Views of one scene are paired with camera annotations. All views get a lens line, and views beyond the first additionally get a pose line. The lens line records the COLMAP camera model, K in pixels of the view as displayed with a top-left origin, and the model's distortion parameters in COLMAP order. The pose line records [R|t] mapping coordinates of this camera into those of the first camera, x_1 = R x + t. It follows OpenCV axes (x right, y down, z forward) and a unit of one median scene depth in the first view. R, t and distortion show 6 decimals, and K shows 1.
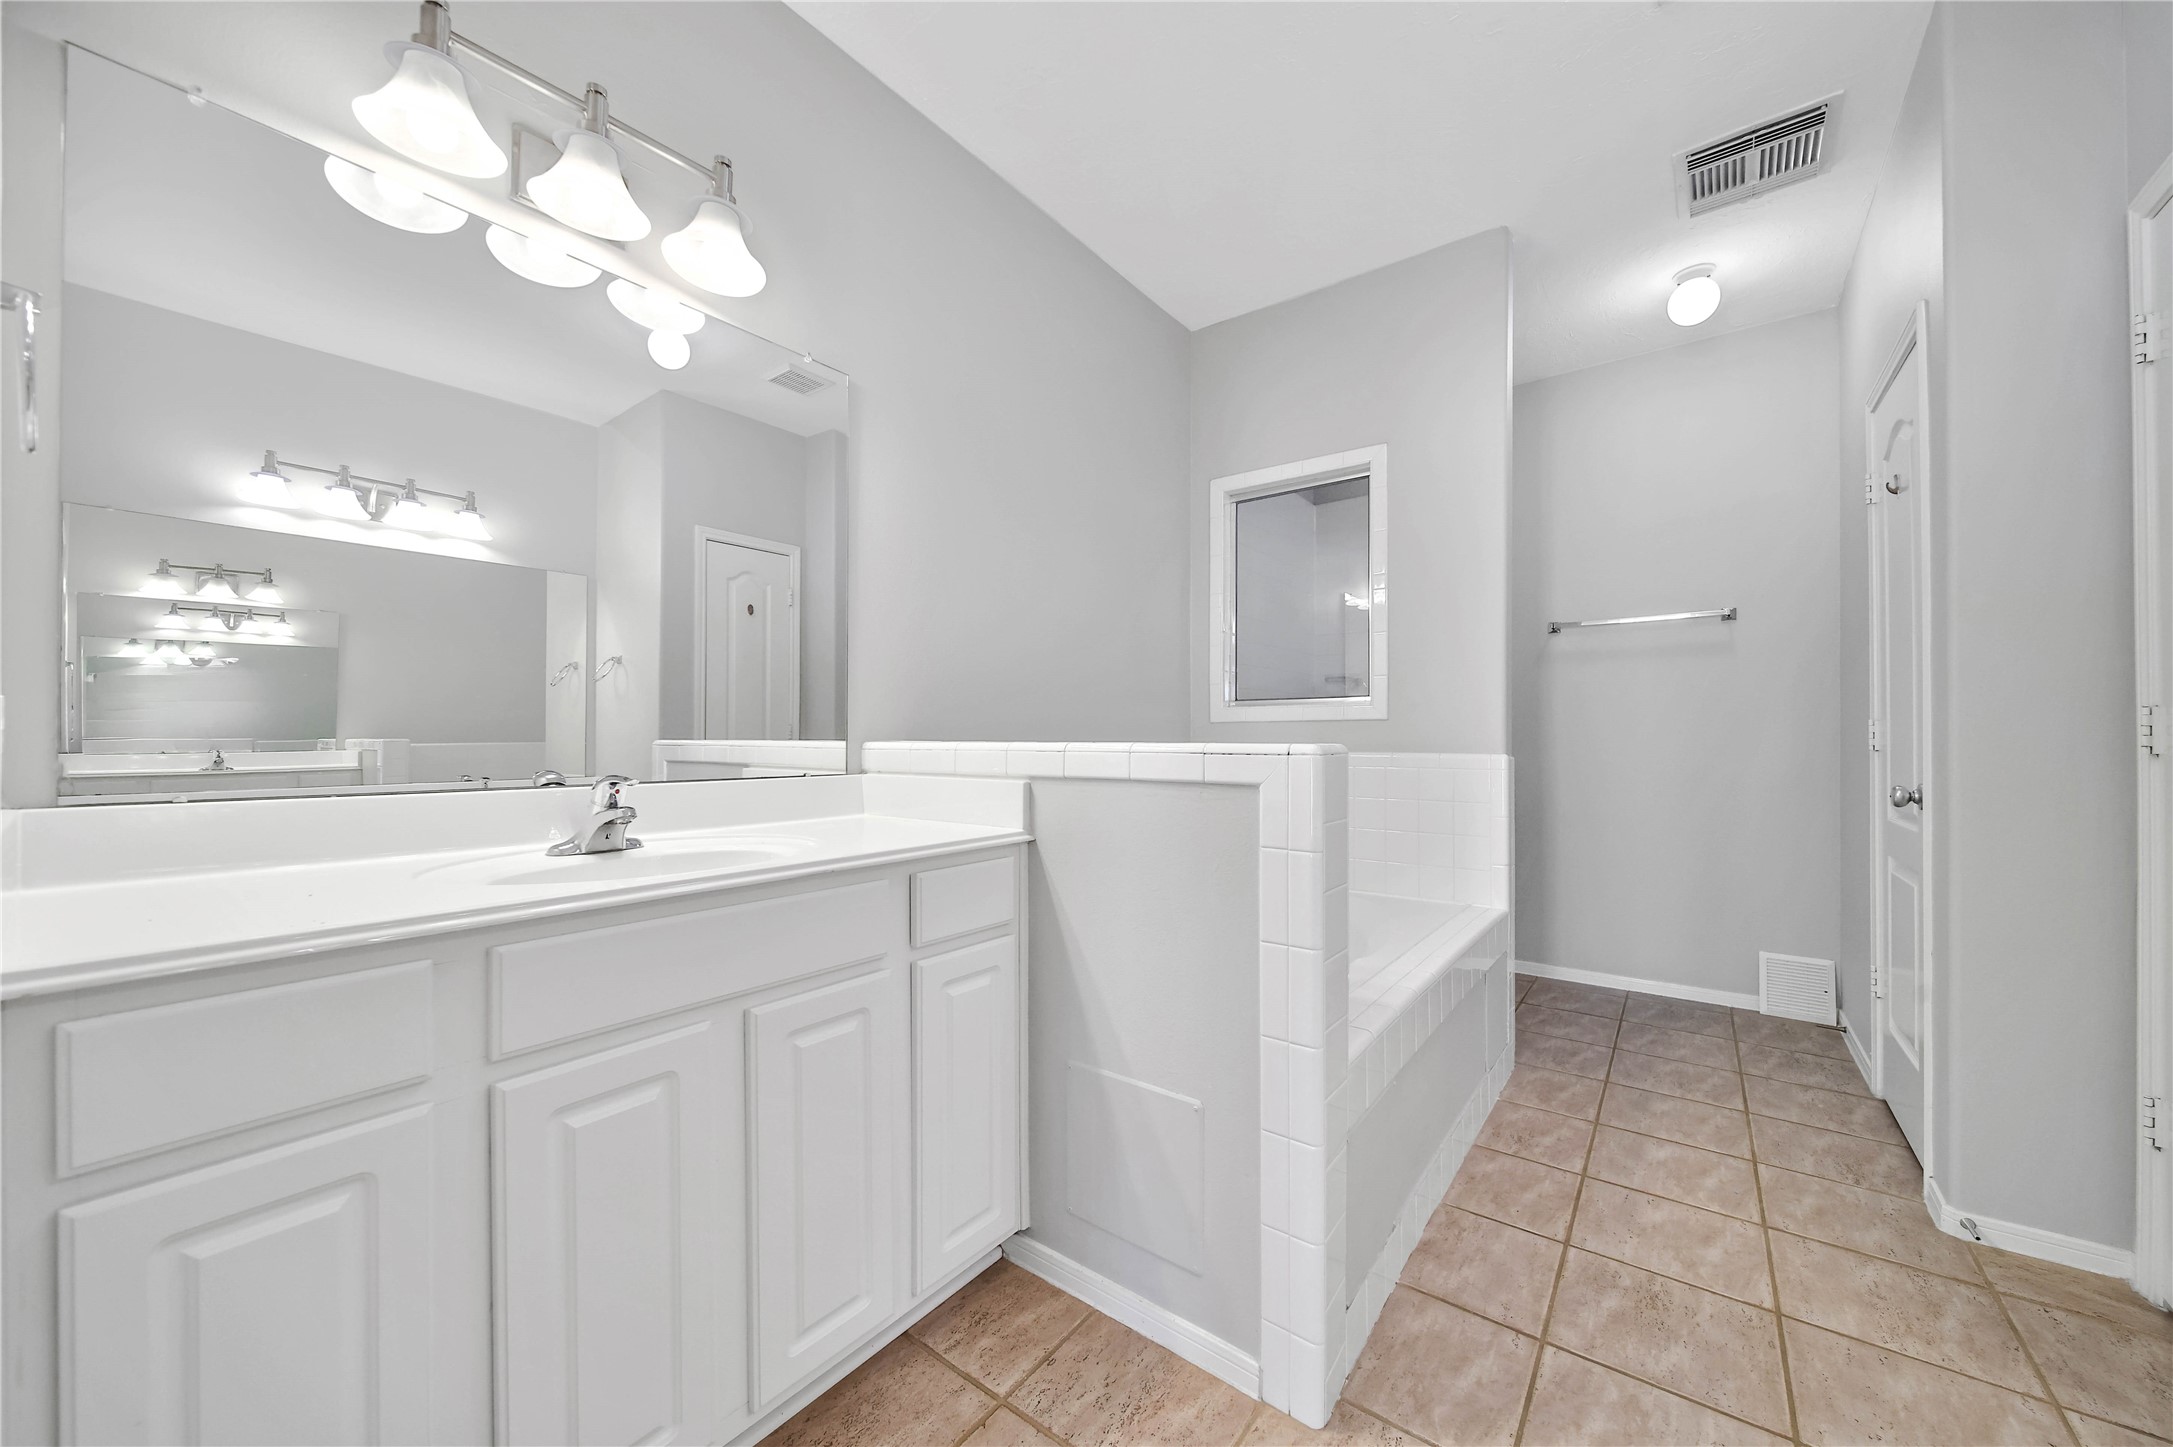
lens RADIAL K [[774.8, 0, 1095.1], [0, 774.8, 735.7], [0, 0, 1]] dist [-0.001708, -0.001206]
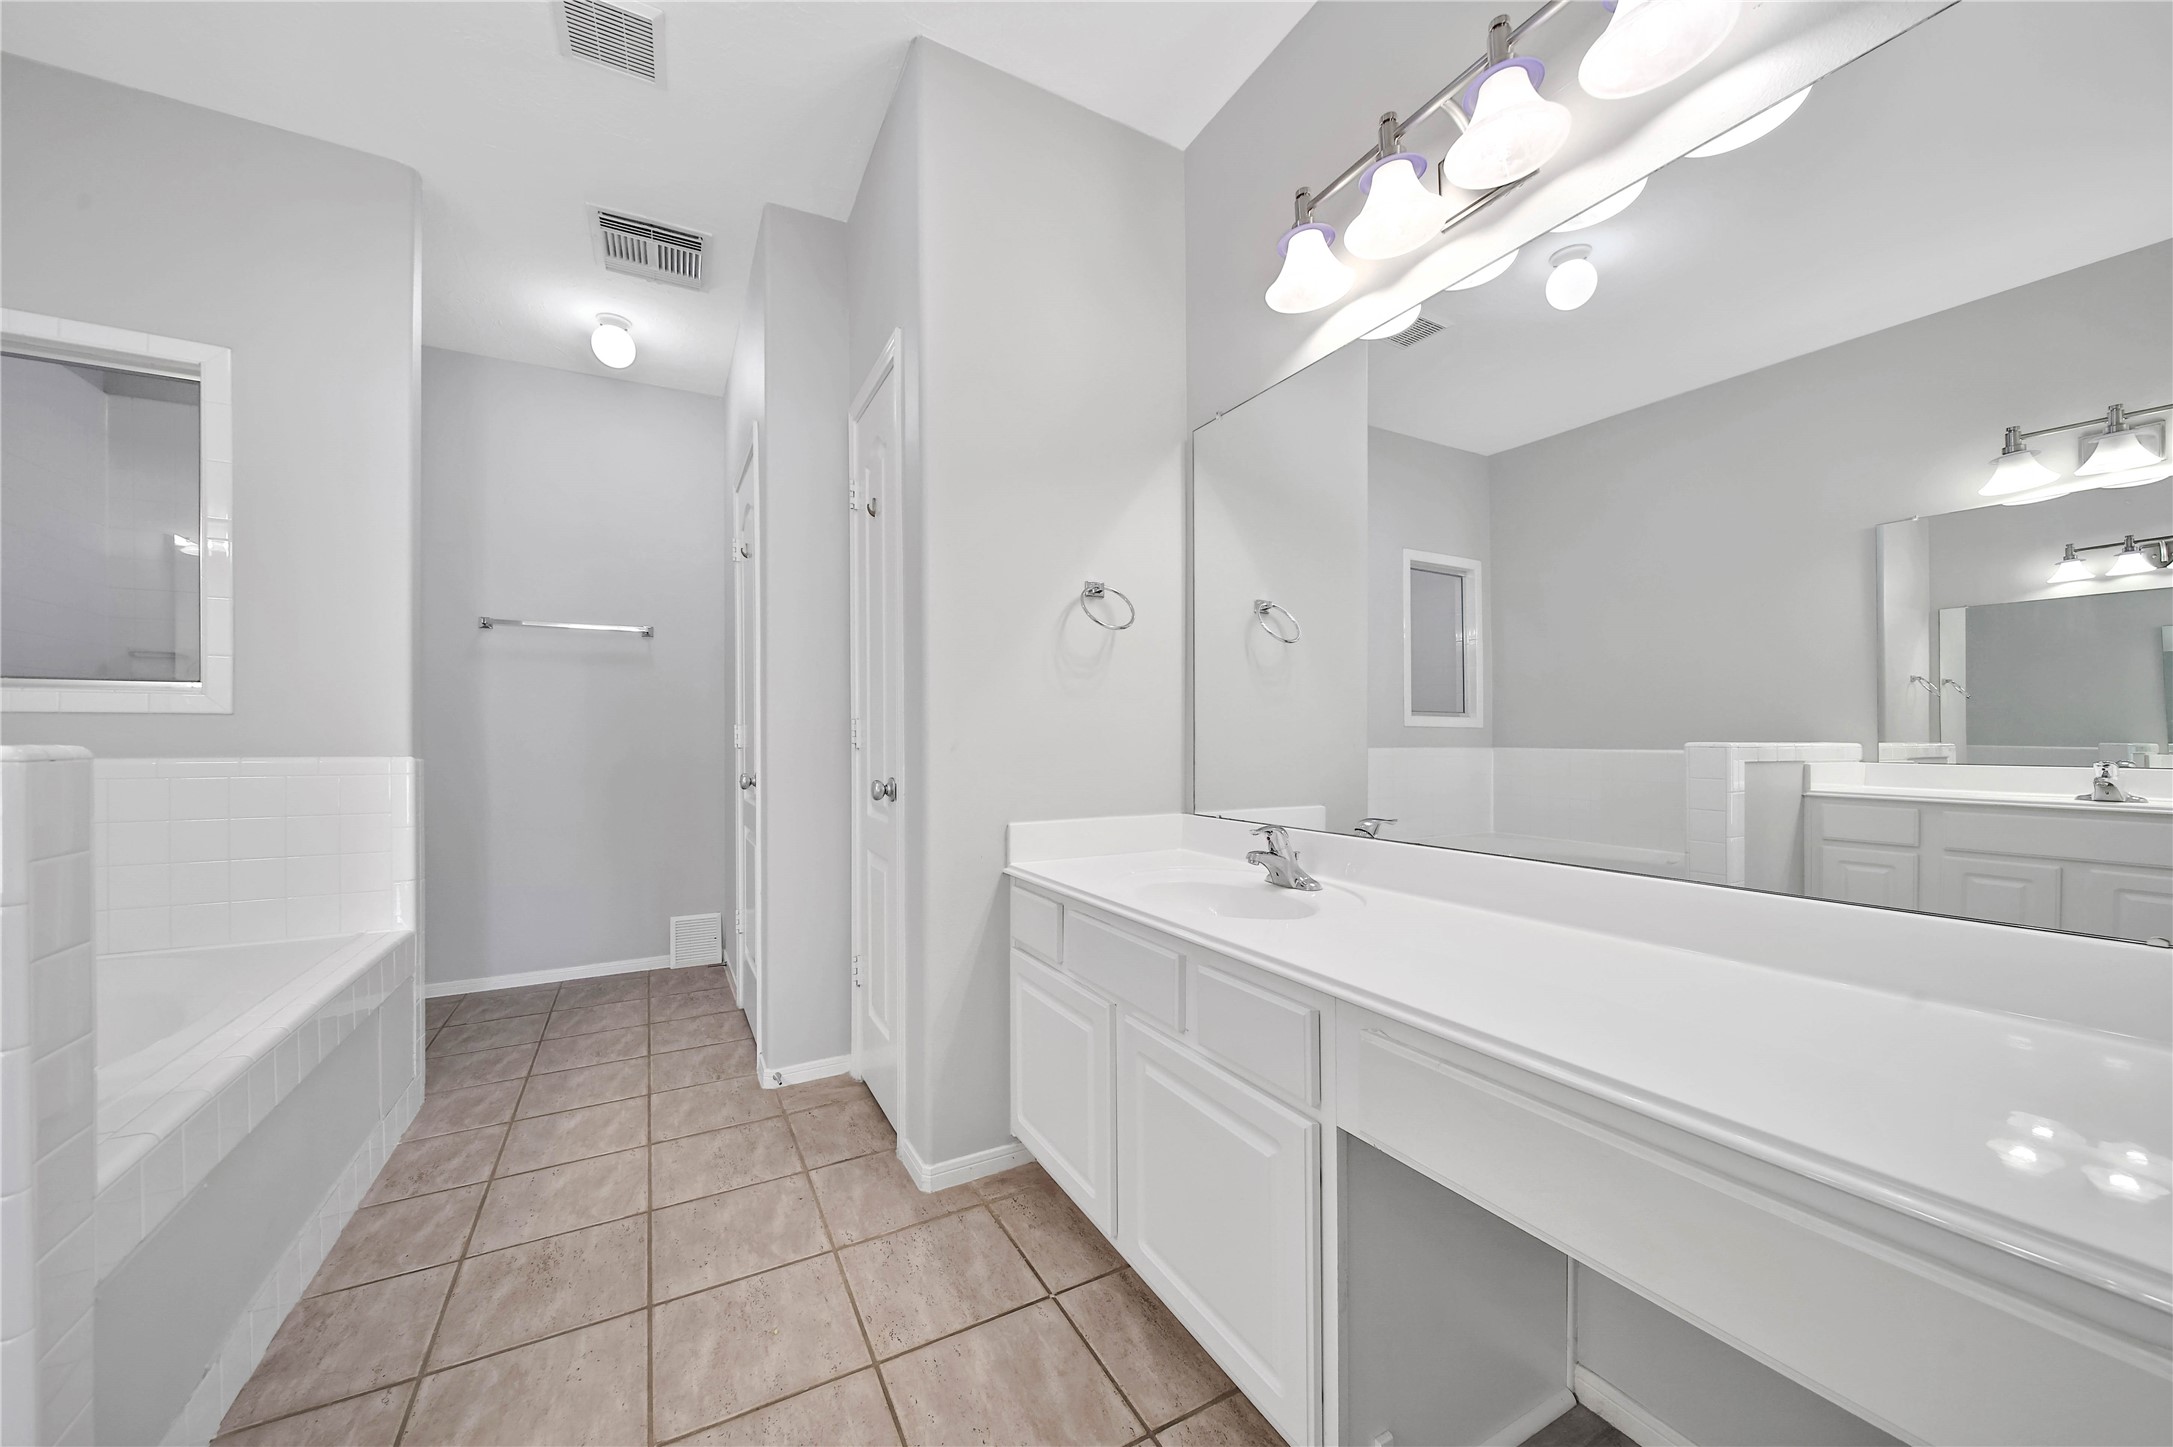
lens RADIAL K [[774.8, 0, 1084.6], [0, 774.8, 742.4], [0, 0, 1]] dist [-0.001708, -0.001206]
pose [[0.414279, -0.004026, 0.910141, 0.046713], [-0.003215, 0.999978, 0.005887, -0.000235], [-0.910144, -0.005365, 0.414257, -0.096154]]
